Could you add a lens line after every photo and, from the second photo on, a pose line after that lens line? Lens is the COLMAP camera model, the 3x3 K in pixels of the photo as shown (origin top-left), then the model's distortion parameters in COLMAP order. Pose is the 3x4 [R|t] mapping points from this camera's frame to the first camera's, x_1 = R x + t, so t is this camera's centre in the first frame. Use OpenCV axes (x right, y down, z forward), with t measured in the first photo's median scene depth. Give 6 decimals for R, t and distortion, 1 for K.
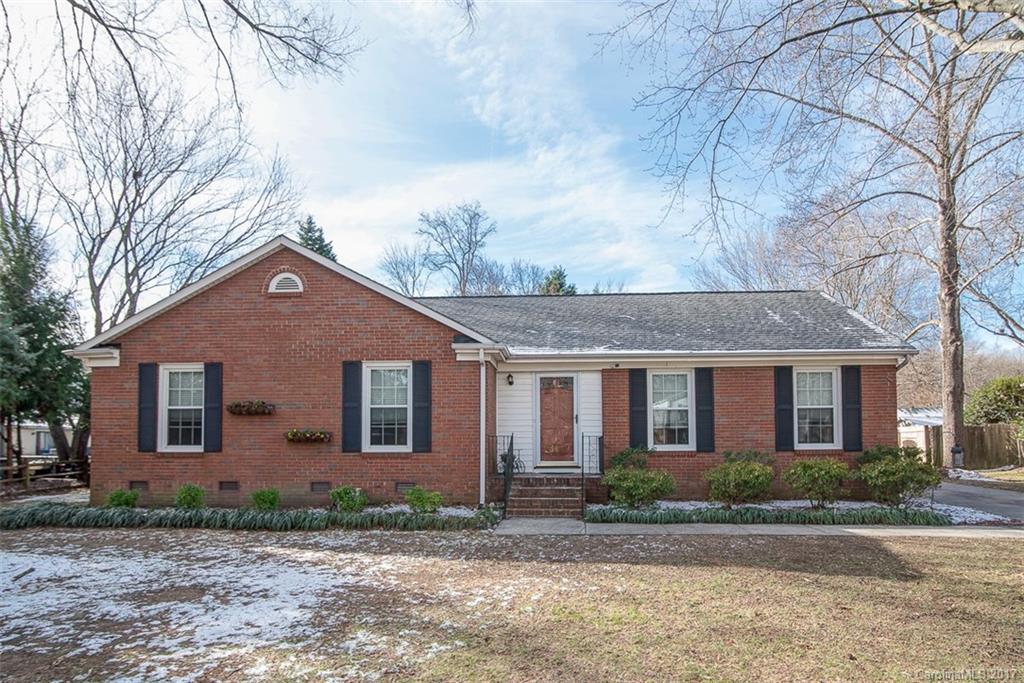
lens RADIAL K [[500.8, 0, 515.3], [0, 500.8, 343.5], [0, 0, 1]] dist [-0.030801, 0.012593]
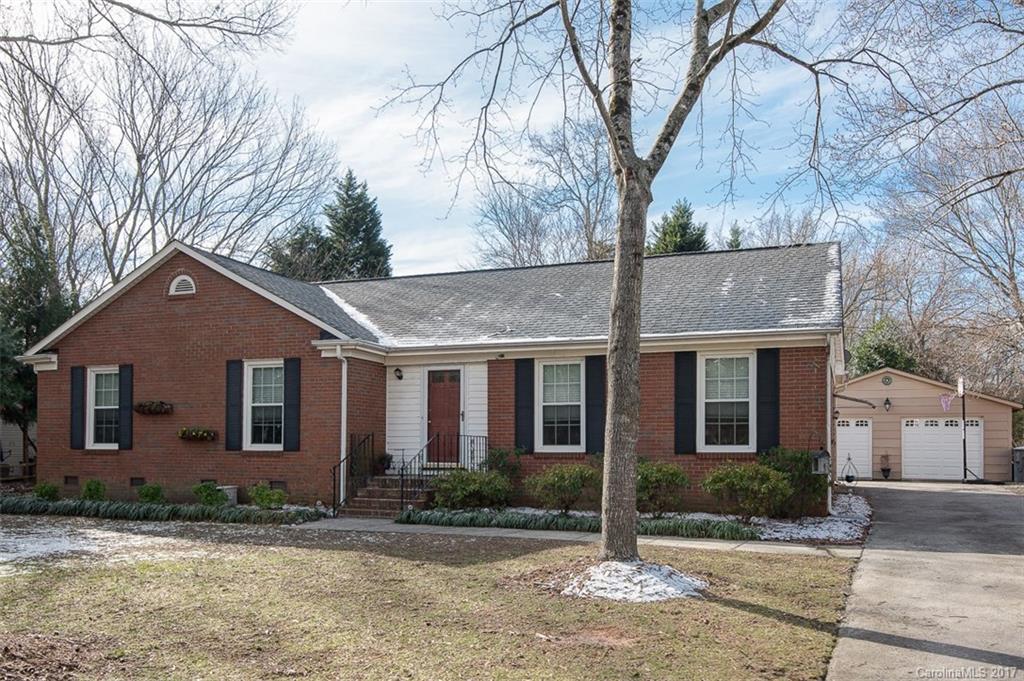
lens RADIAL K [[689.7, 0, 512.1], [0, 689.7, 296.7], [0, 0, 1]] dist [-0.016421, -0.001083]
pose [[0.965032, -0.050423, -0.257236, 0.563255], [0.047208, 0.998711, -0.018663, -0.039249], [0.257846, 0.005866, 0.966168, -0.195872]]
